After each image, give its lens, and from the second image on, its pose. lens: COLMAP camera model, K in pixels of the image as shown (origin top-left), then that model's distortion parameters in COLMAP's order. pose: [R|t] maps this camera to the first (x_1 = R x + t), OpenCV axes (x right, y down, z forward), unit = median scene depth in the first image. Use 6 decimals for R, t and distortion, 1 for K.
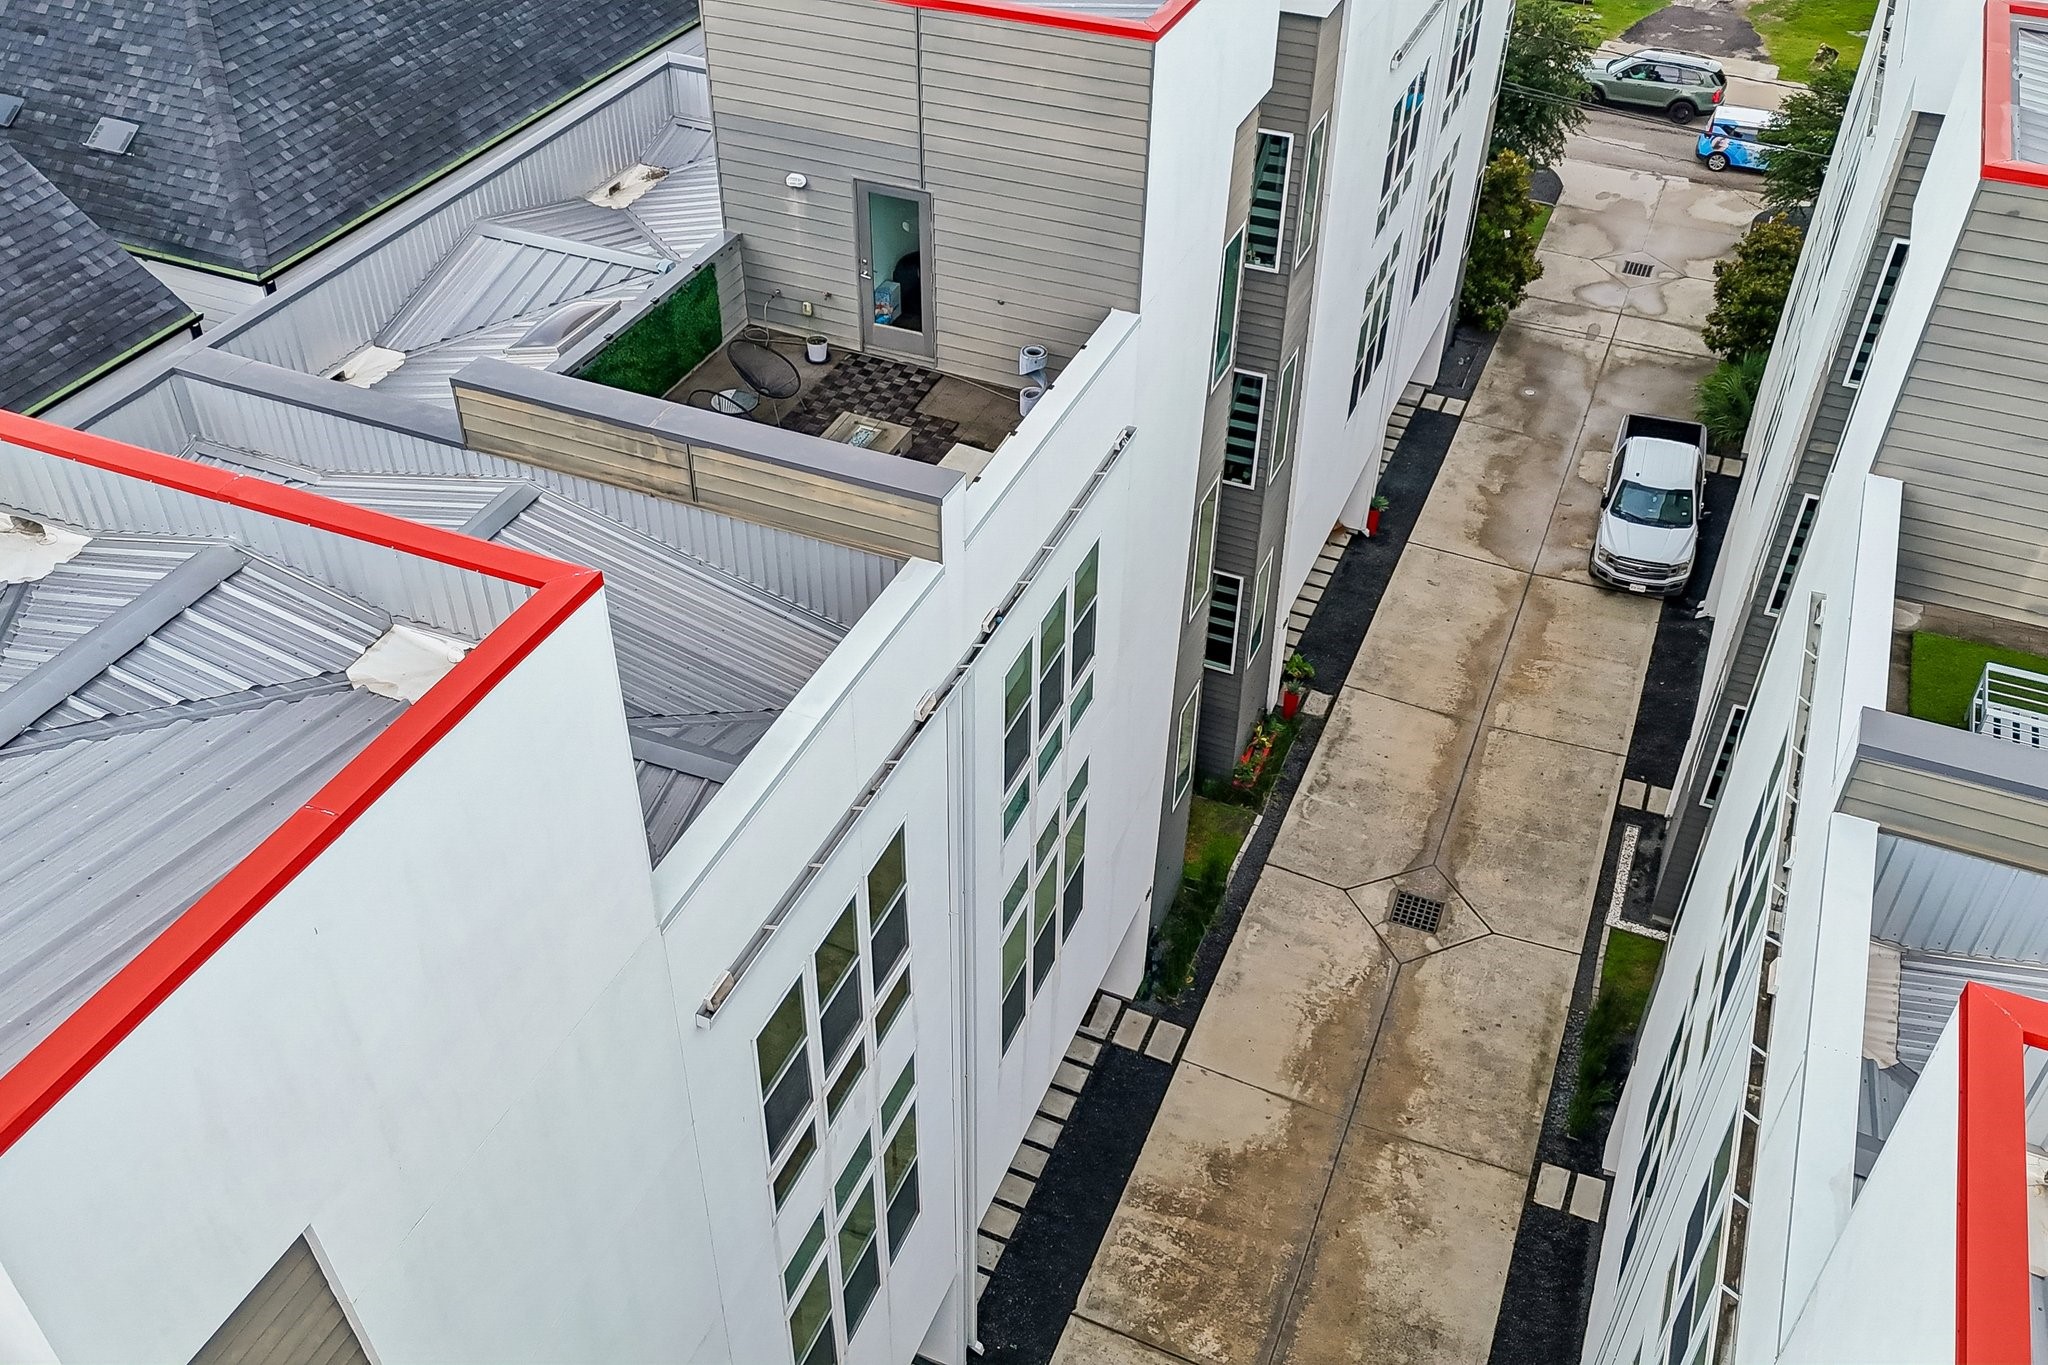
lens RADIAL K [[1777.1, 0, 1031.5], [0, 1777.1, 678.0], [0, 0, 1]] dist [0.106034, -0.140968]
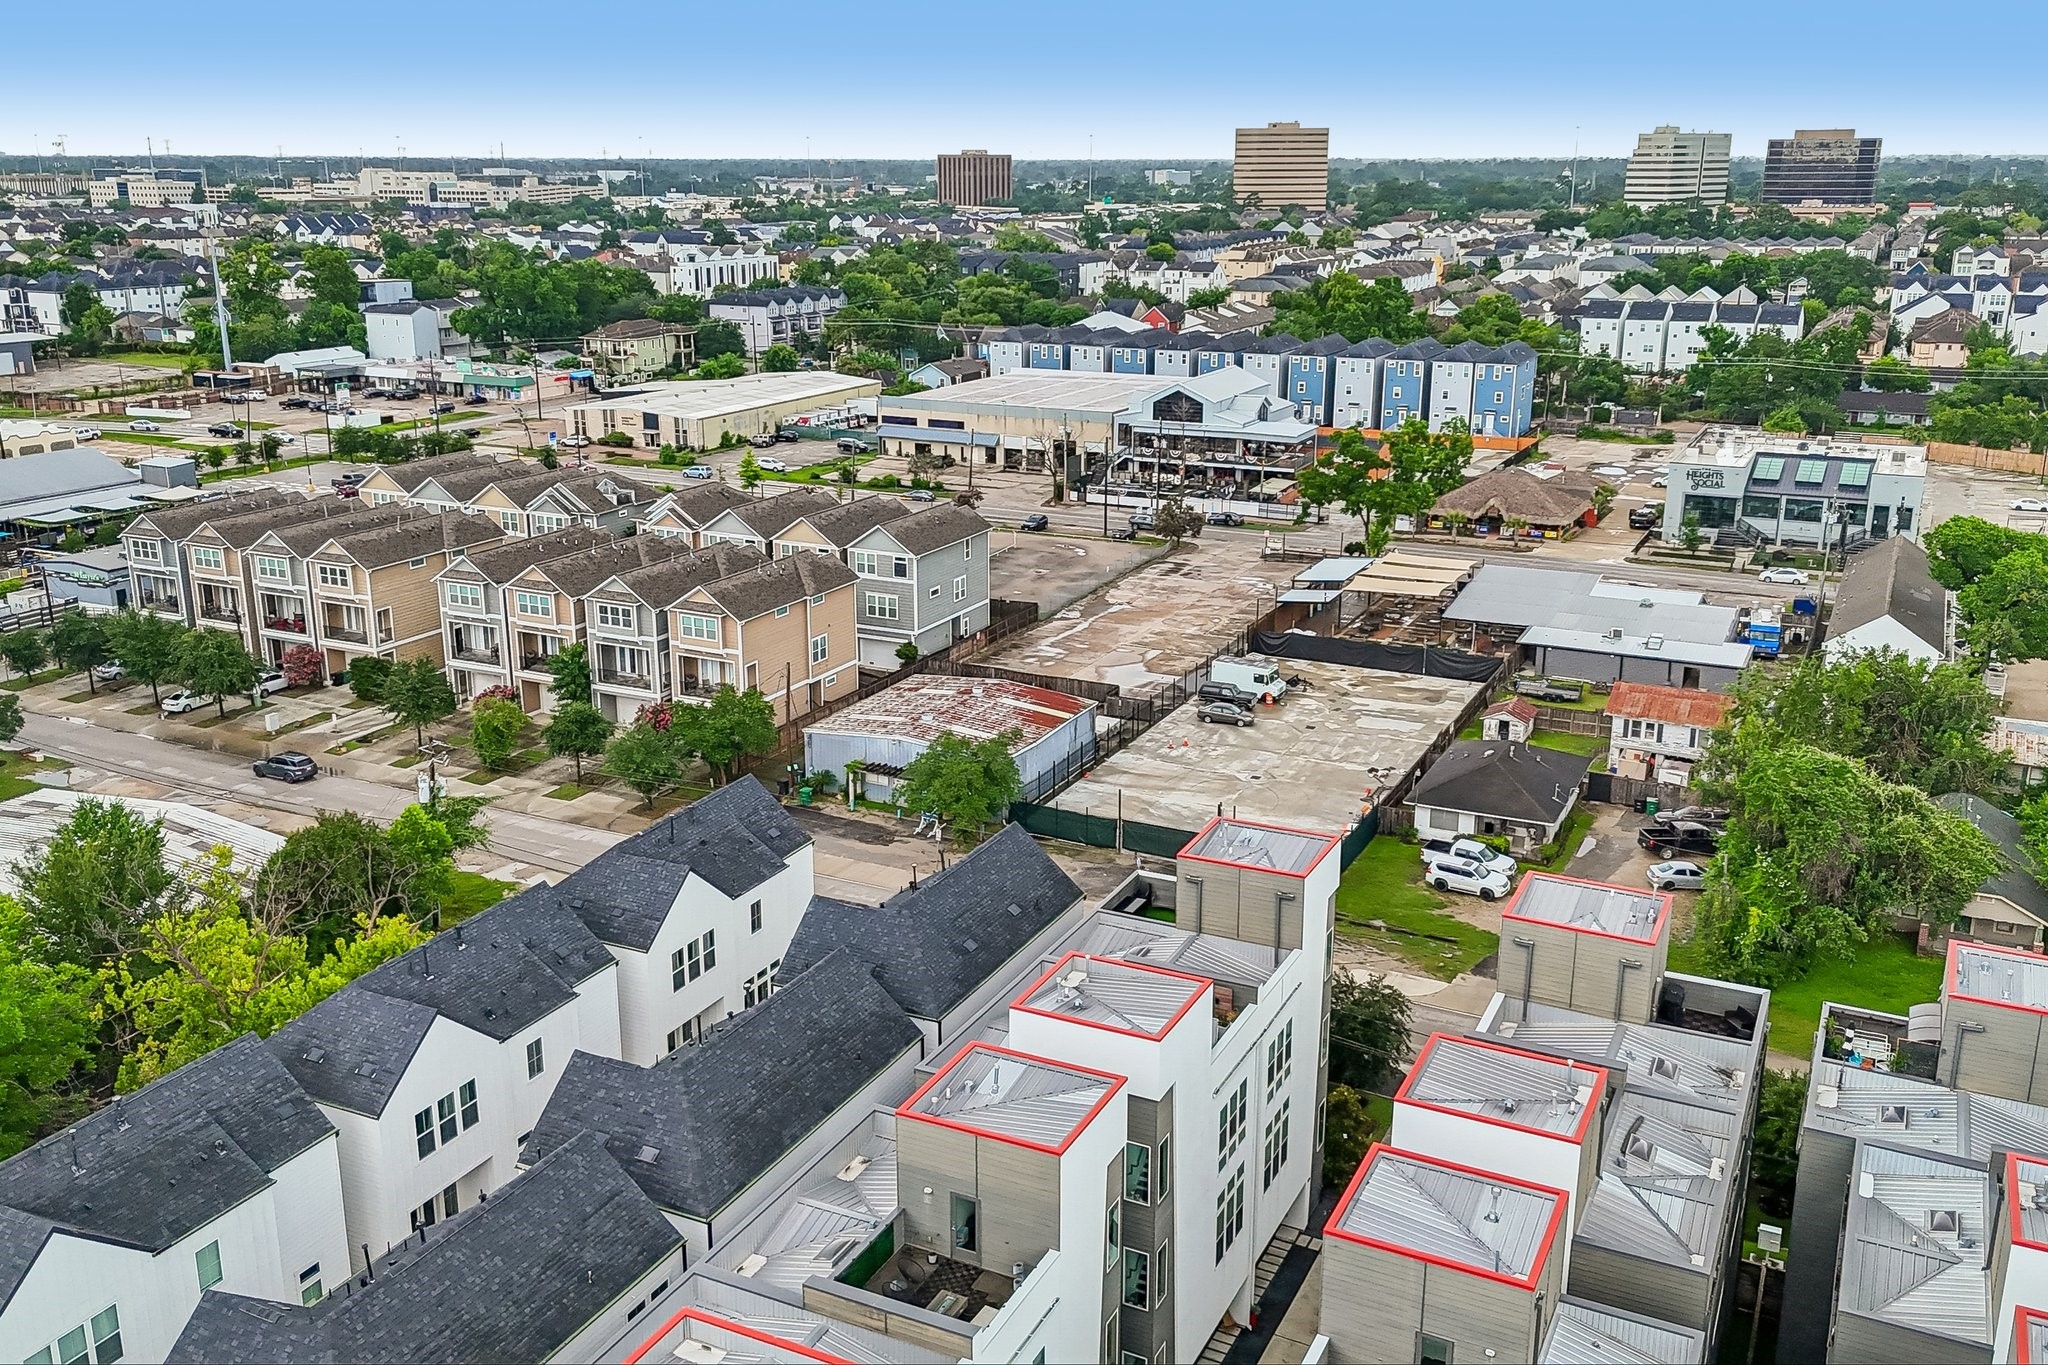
lens RADIAL K [[1765.7, 0, 1024.0], [0, 1765.7, 682.5], [0, 0, 1]] dist [0.066405, -0.022005]
pose [[0.997826, 0.004303, -0.065766, 0.109868], [-0.029441, 0.921870, -0.386380, 0.017122], [0.058965, 0.387476, 0.919992, -1.045292]]
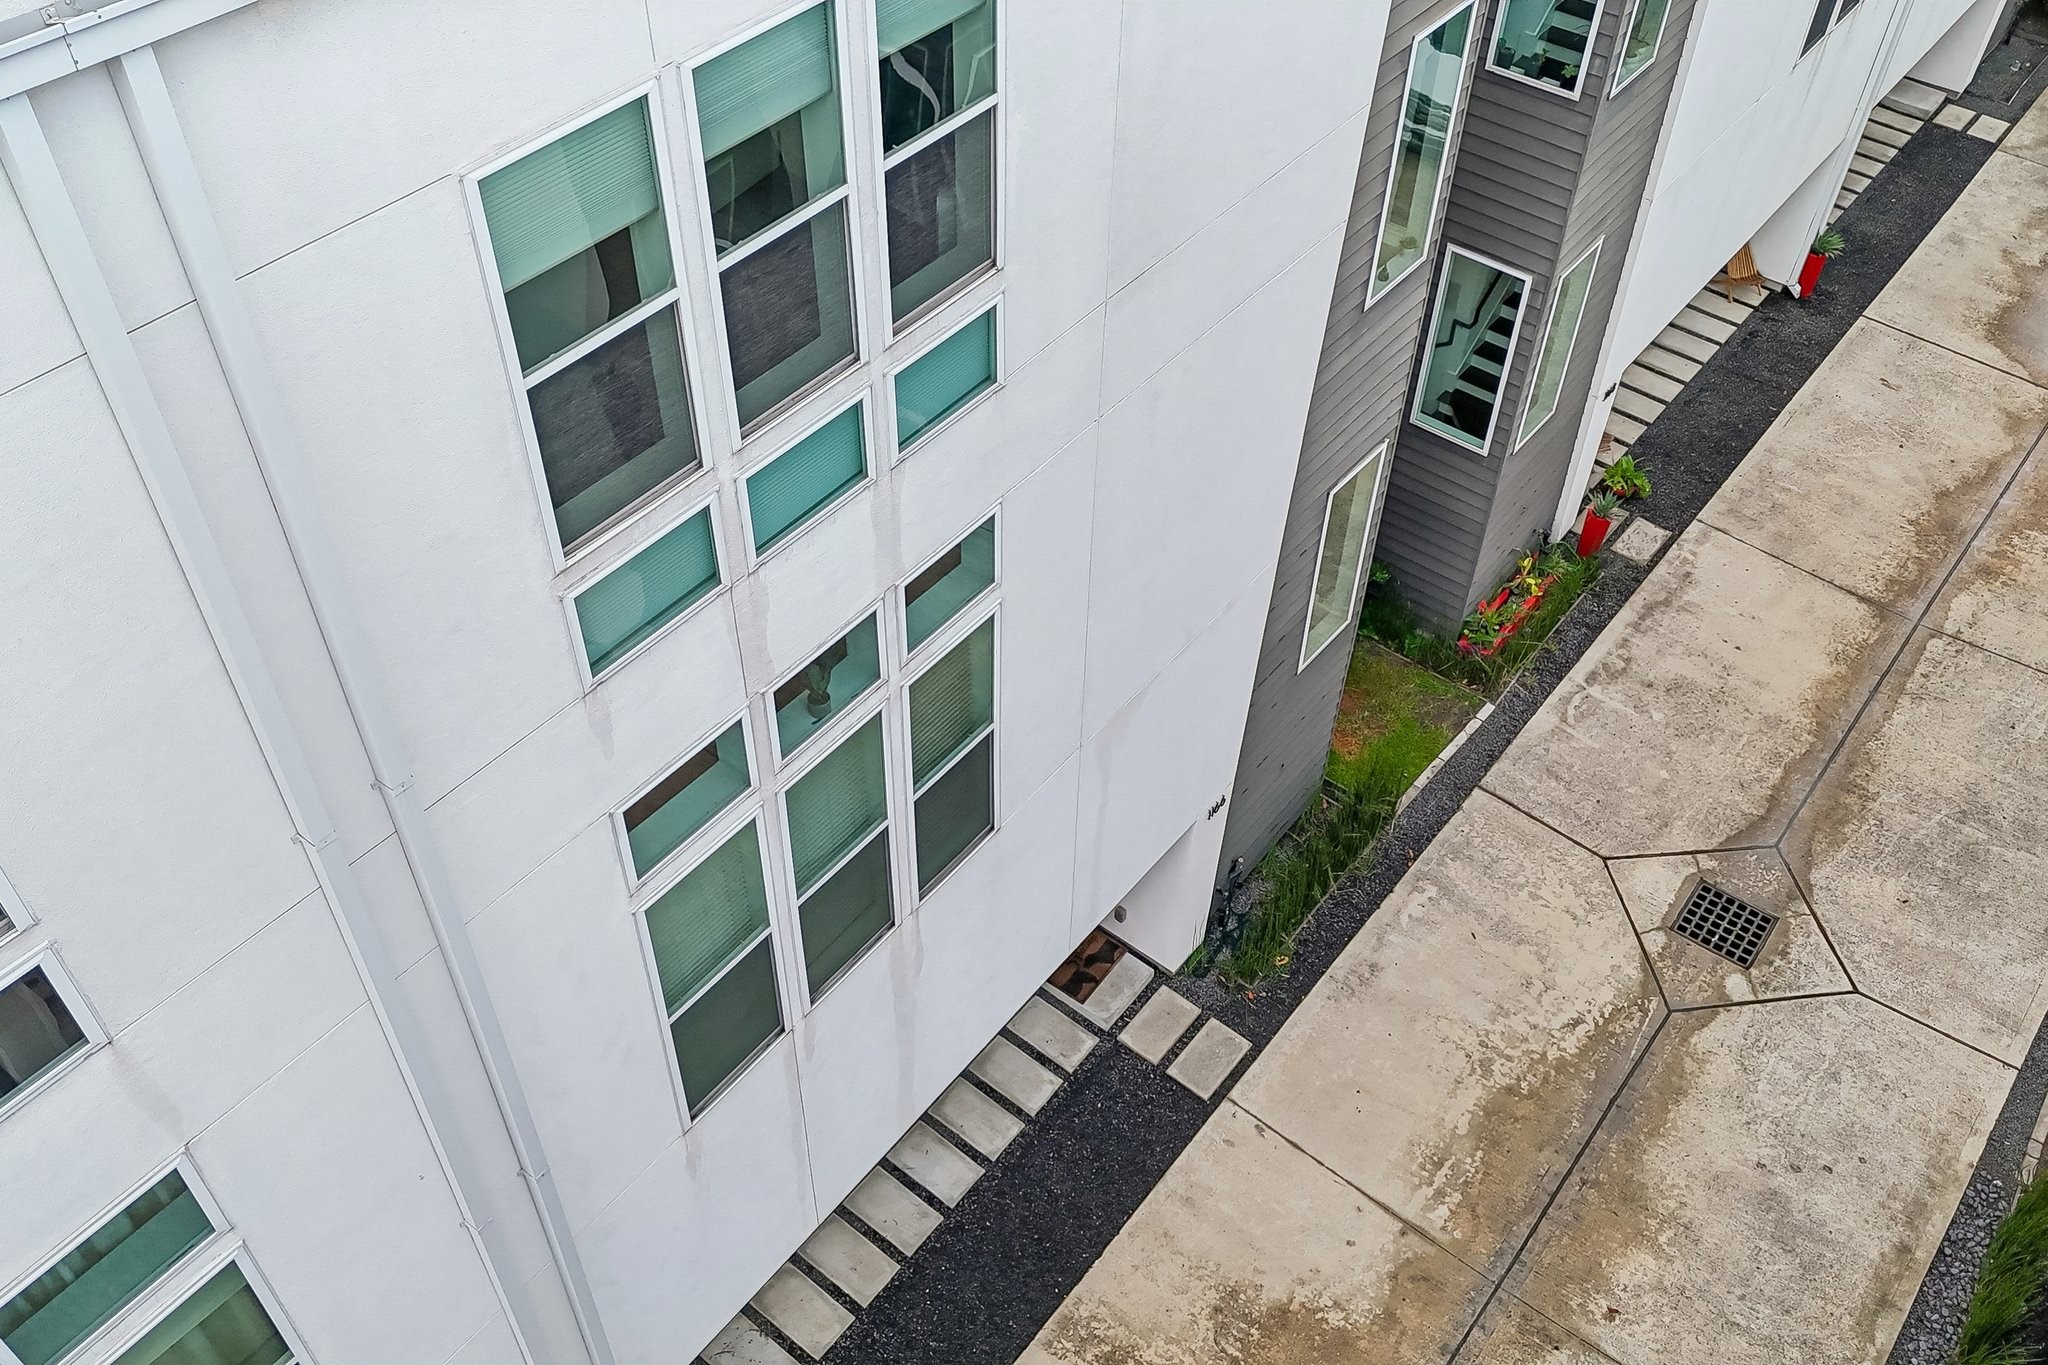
lens RADIAL K [[1785.4, 0, 1024.0], [0, 1785.4, 682.5], [0, 0, 1]] dist [0.074199, -0.083743]
pose [[0.962579, 0.193944, -0.189283, 0.097590], [-0.169955, 0.976050, 0.135799, 0.016347], [0.211087, -0.098547, 0.972487, 0.415098]]
